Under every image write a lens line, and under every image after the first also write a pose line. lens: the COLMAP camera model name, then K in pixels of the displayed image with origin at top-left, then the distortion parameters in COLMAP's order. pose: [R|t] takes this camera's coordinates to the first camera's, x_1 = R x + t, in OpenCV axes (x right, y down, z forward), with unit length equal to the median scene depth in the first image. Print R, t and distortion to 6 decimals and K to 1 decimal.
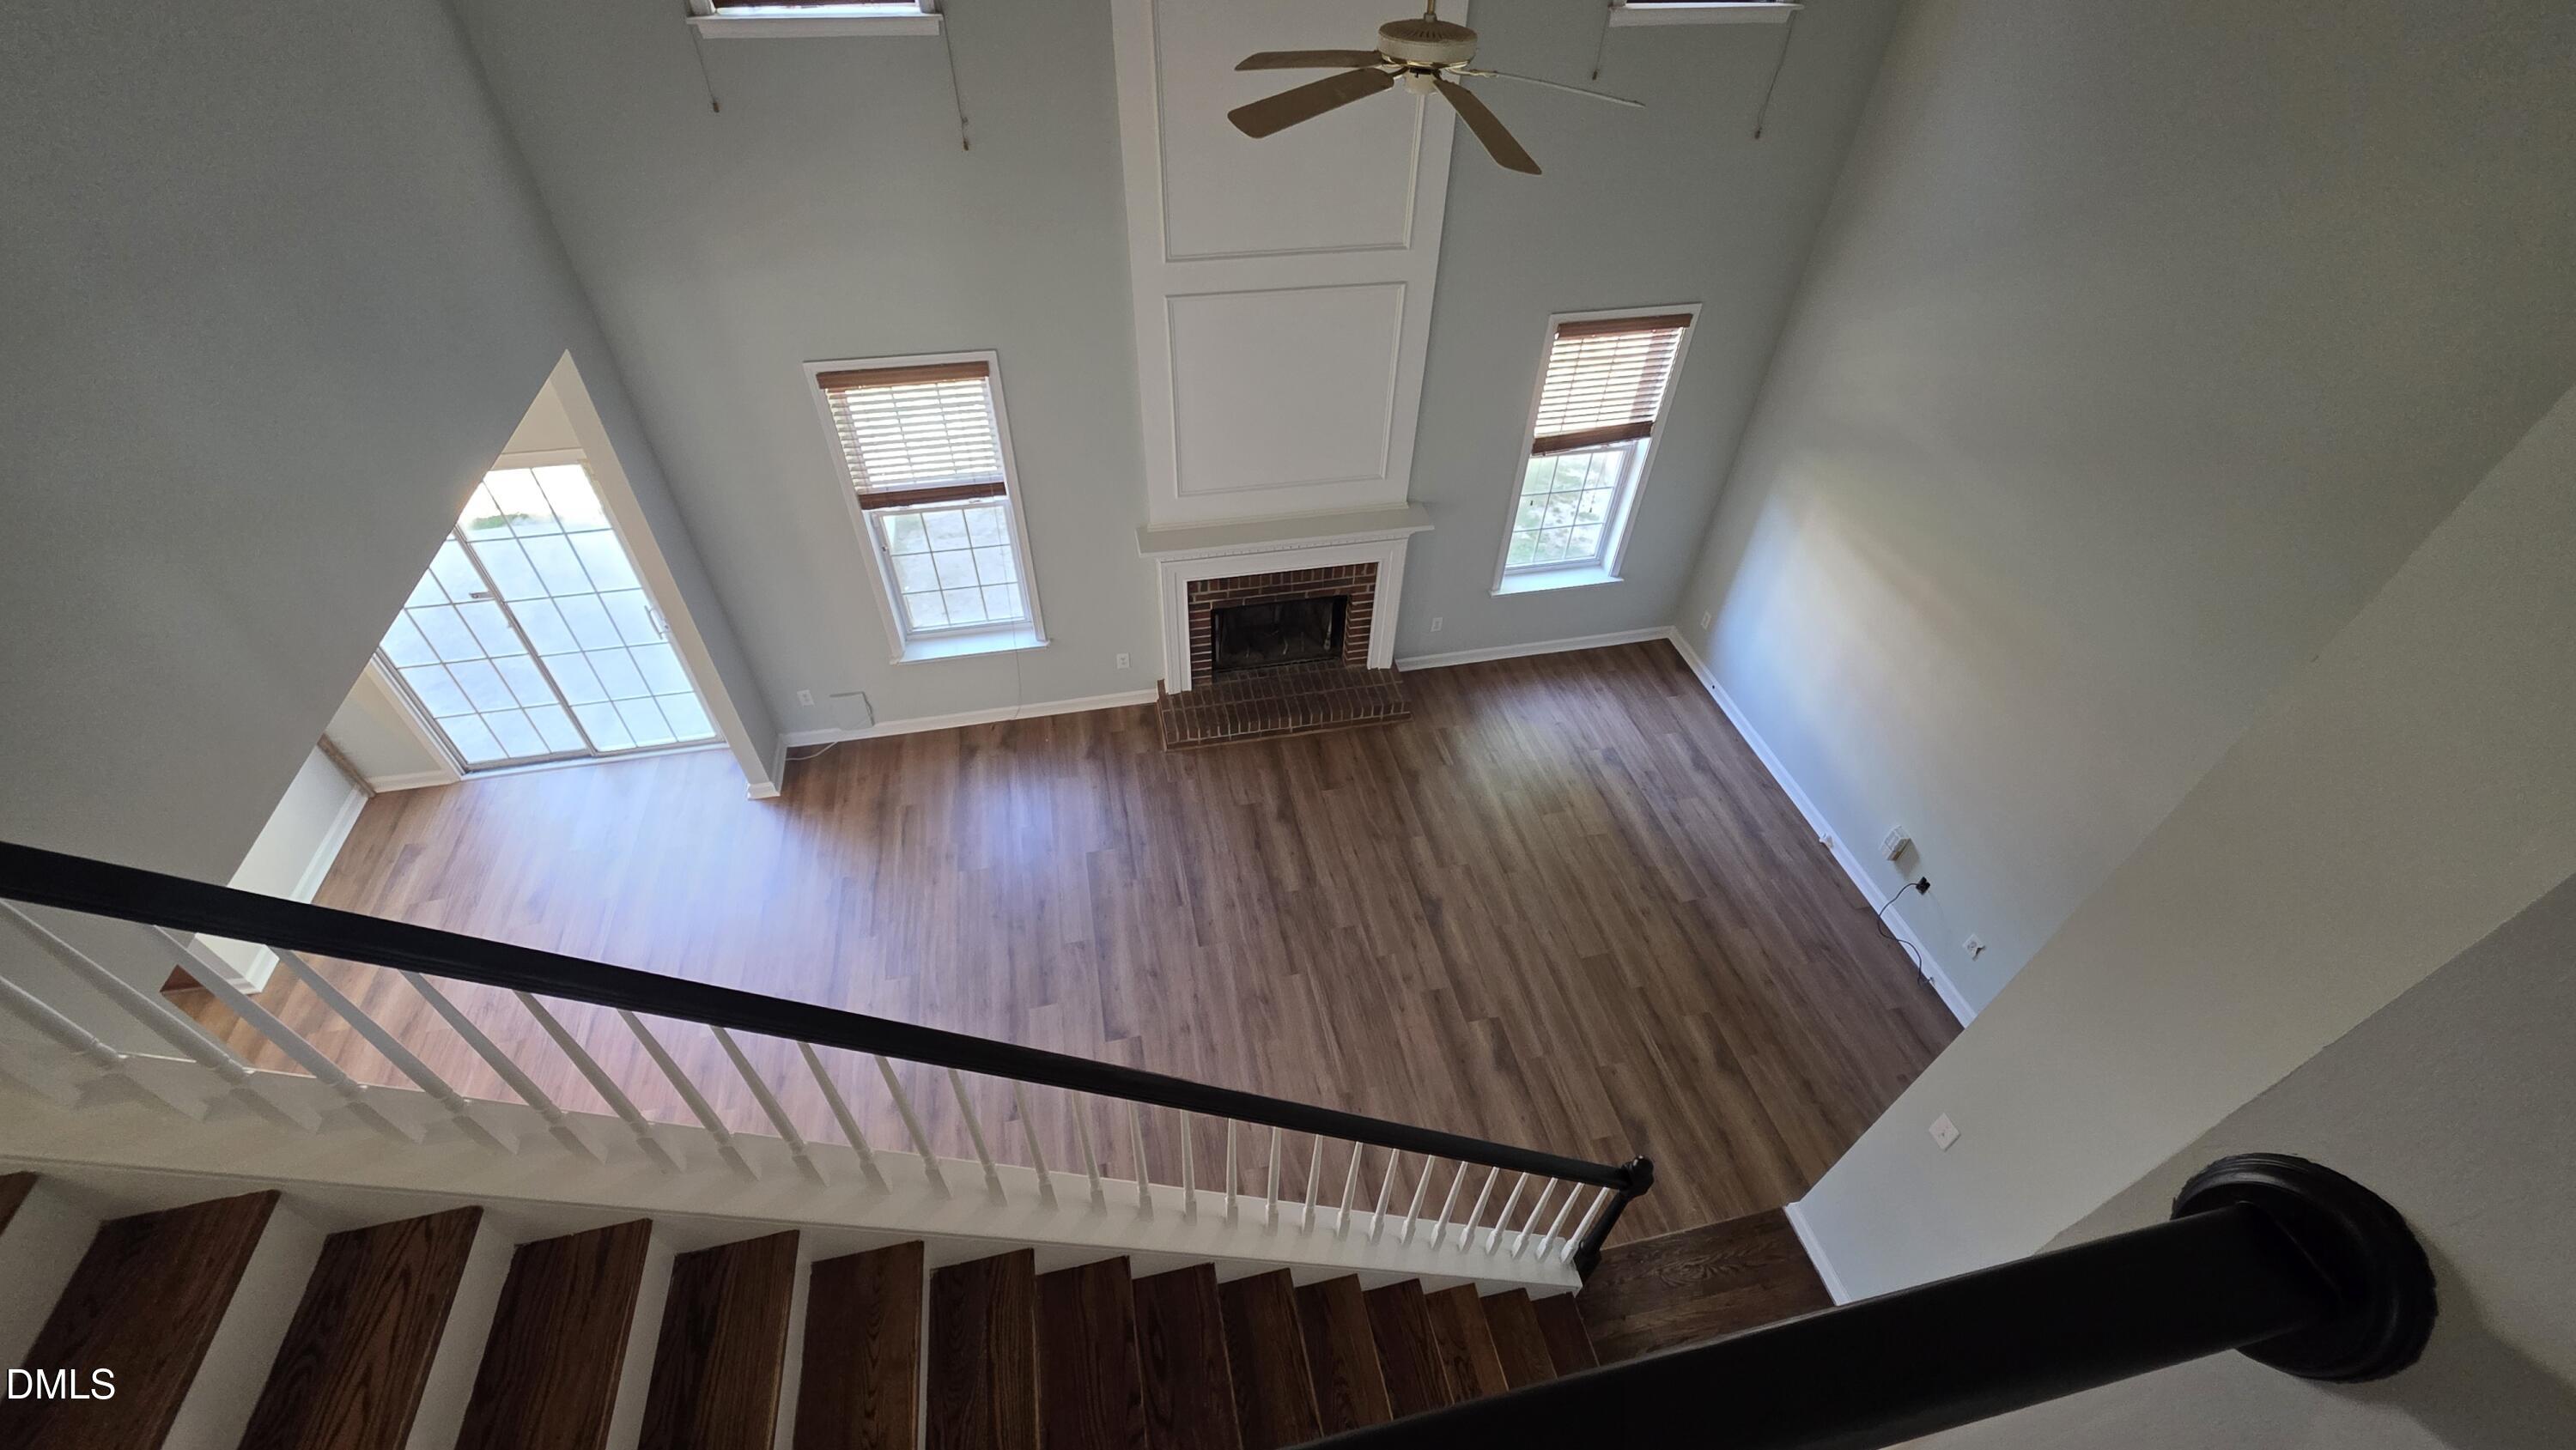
lens RADIAL K [[1025.5, 0, 1278.3], [0, 1025.5, 725.5], [0, 0, 1]] dist [-0.000271, -0.000087]
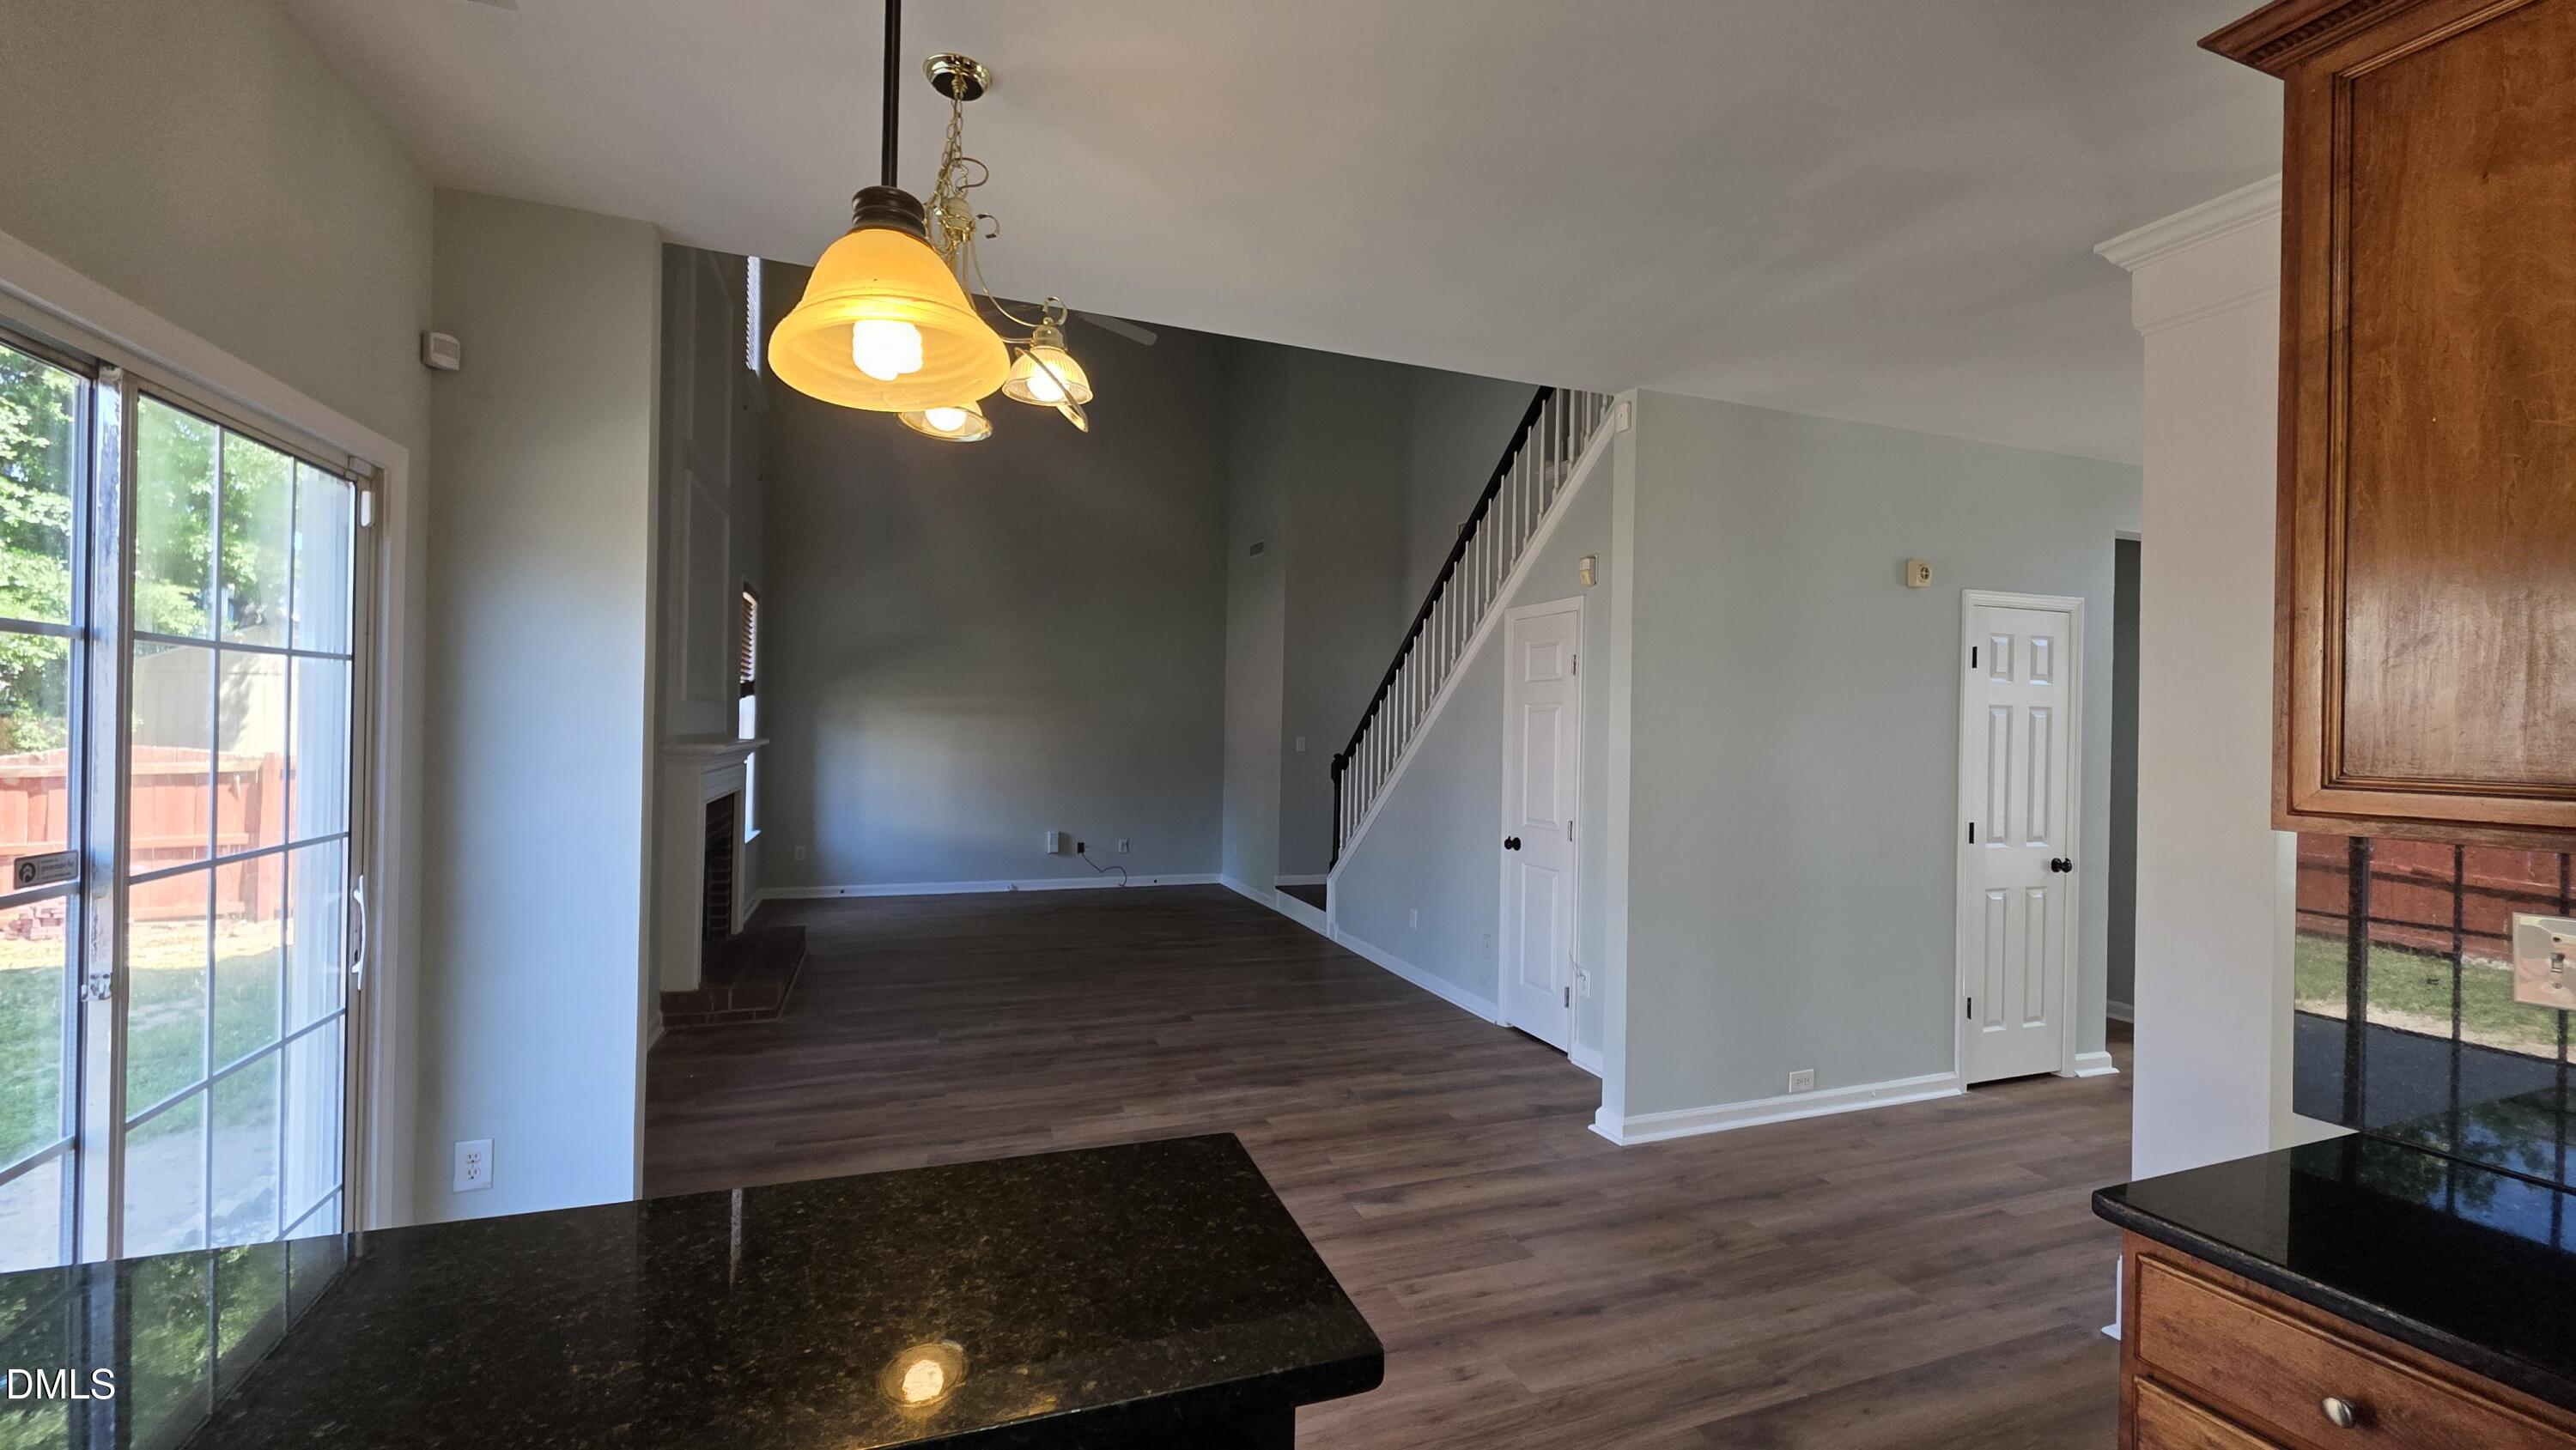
lens RADIAL K [[1025.5, 0, 1278.3], [0, 1025.5, 725.5], [0, 0, 1]] dist [-0.000271, -0.000087]
pose [[-0.146337, -0.025367, 0.988910, -1.075346], [0.672337, 0.730742, 0.118236, 0.028001], [-0.725637, 0.682182, -0.089879, 0.760295]]
